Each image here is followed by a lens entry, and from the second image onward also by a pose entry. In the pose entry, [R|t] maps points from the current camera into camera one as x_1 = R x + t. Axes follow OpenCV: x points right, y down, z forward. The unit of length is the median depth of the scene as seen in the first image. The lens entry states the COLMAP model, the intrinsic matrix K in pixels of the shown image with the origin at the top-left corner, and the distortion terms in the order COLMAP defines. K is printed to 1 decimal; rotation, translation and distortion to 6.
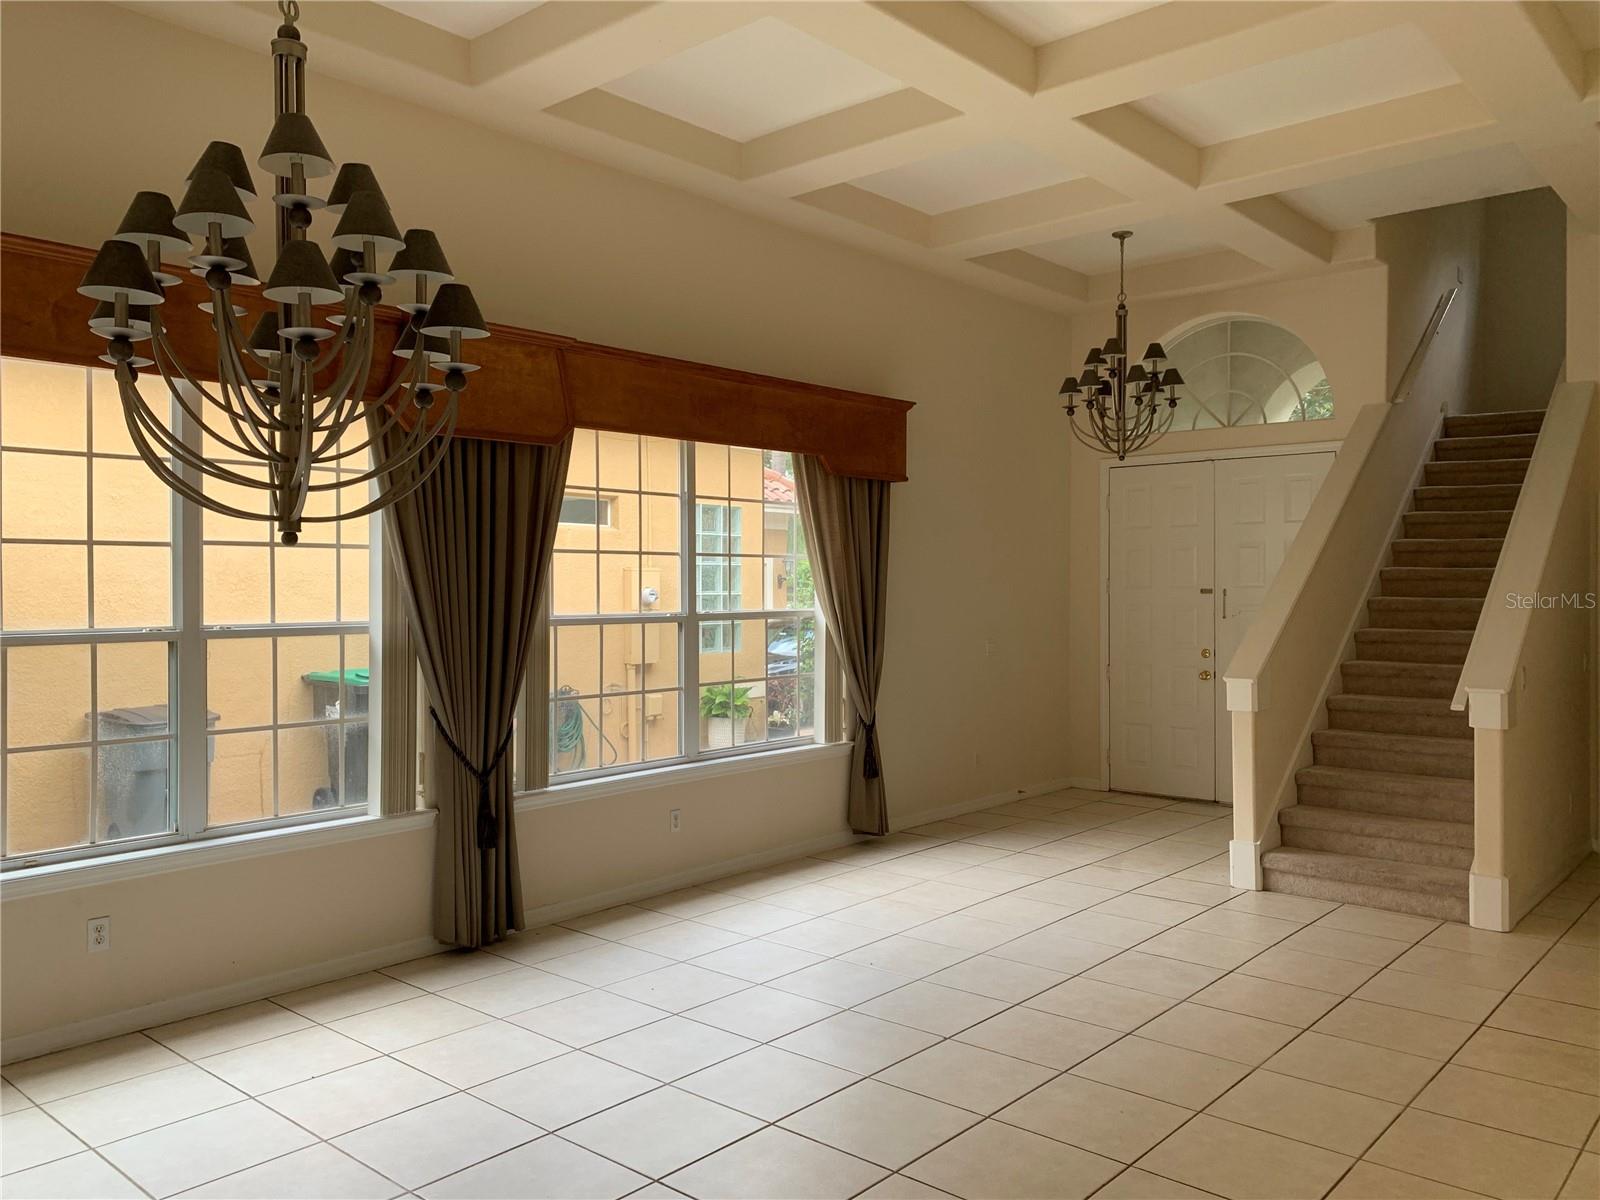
lens RADIAL K [[1213.3, 0, 785.7], [0, 1213.3, 601.8], [0, 0, 1]] dist [0.048331, -0.062317]
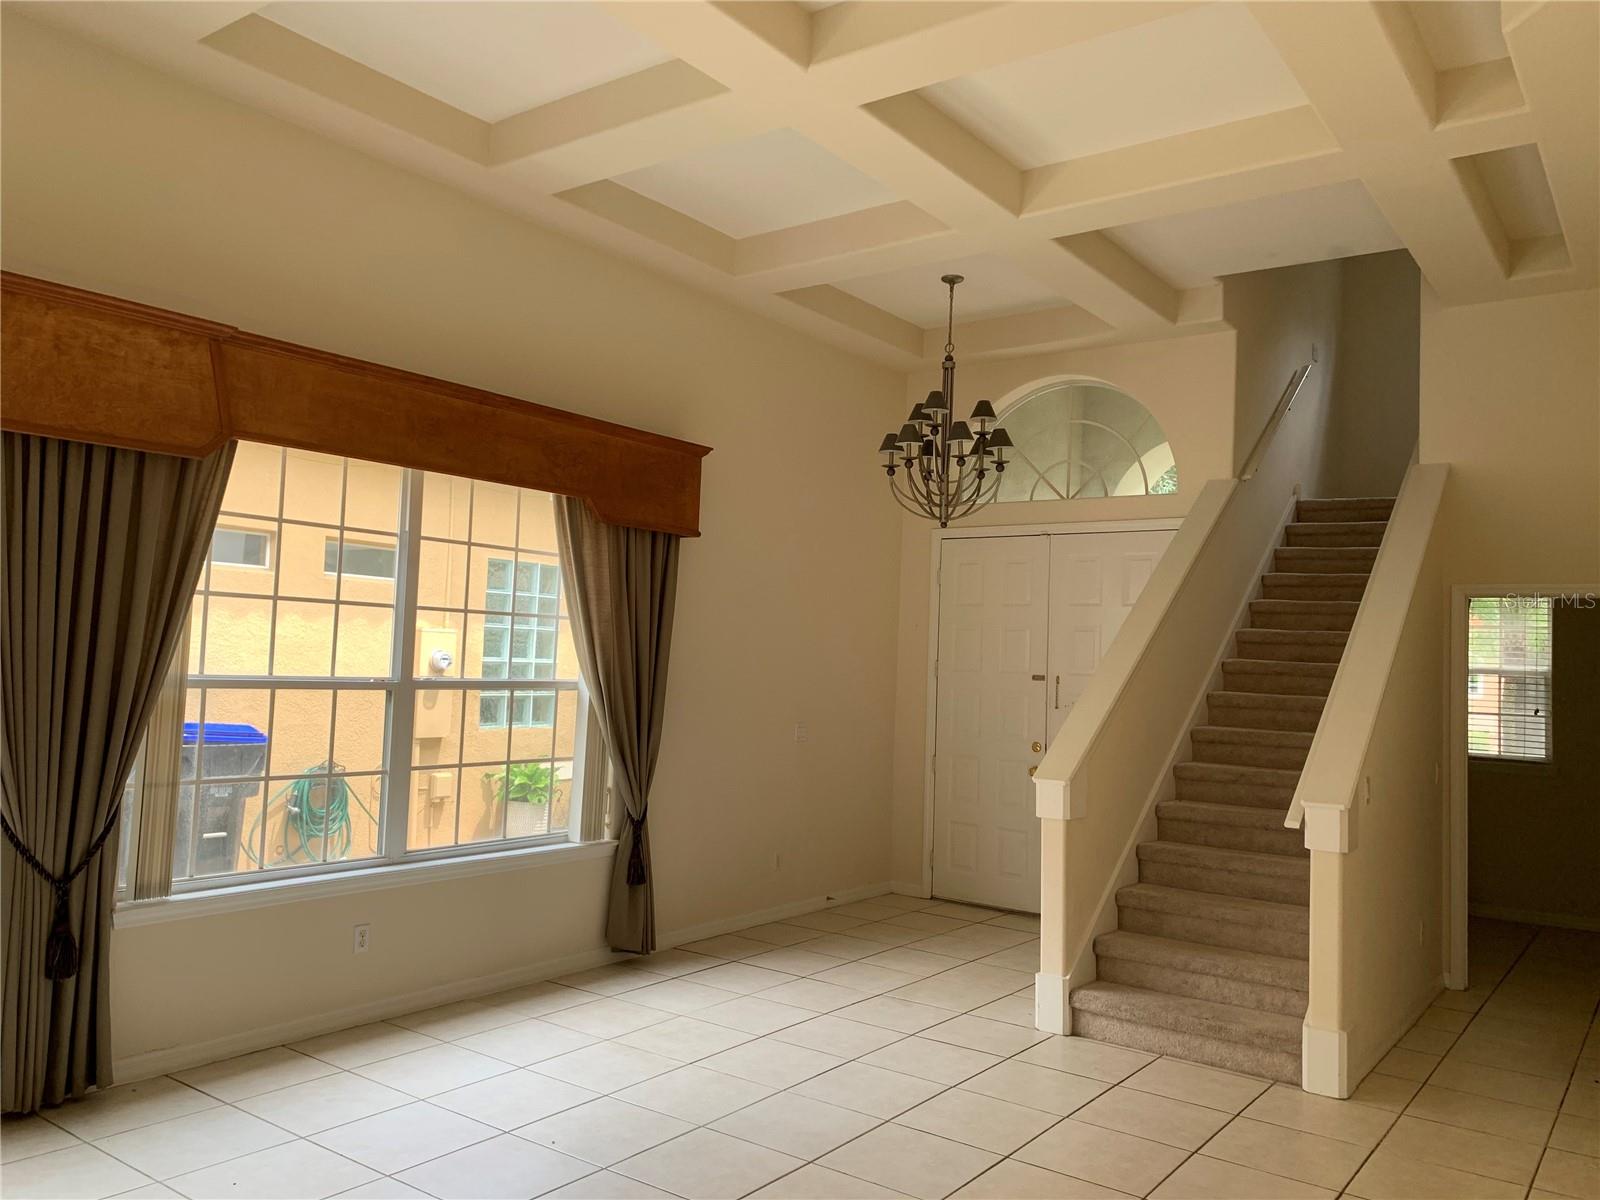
lens RADIAL K [[1213.3, 0, 793.3], [0, 1213.3, 603.0], [0, 0, 1]] dist [0.048331, -0.062317]
pose [[0.995466, 0.043535, 0.084571, 0.109503], [-0.038119, 0.997181, -0.064631, 0.001177], [-0.087146, 0.061114, 0.994319, 0.153998]]
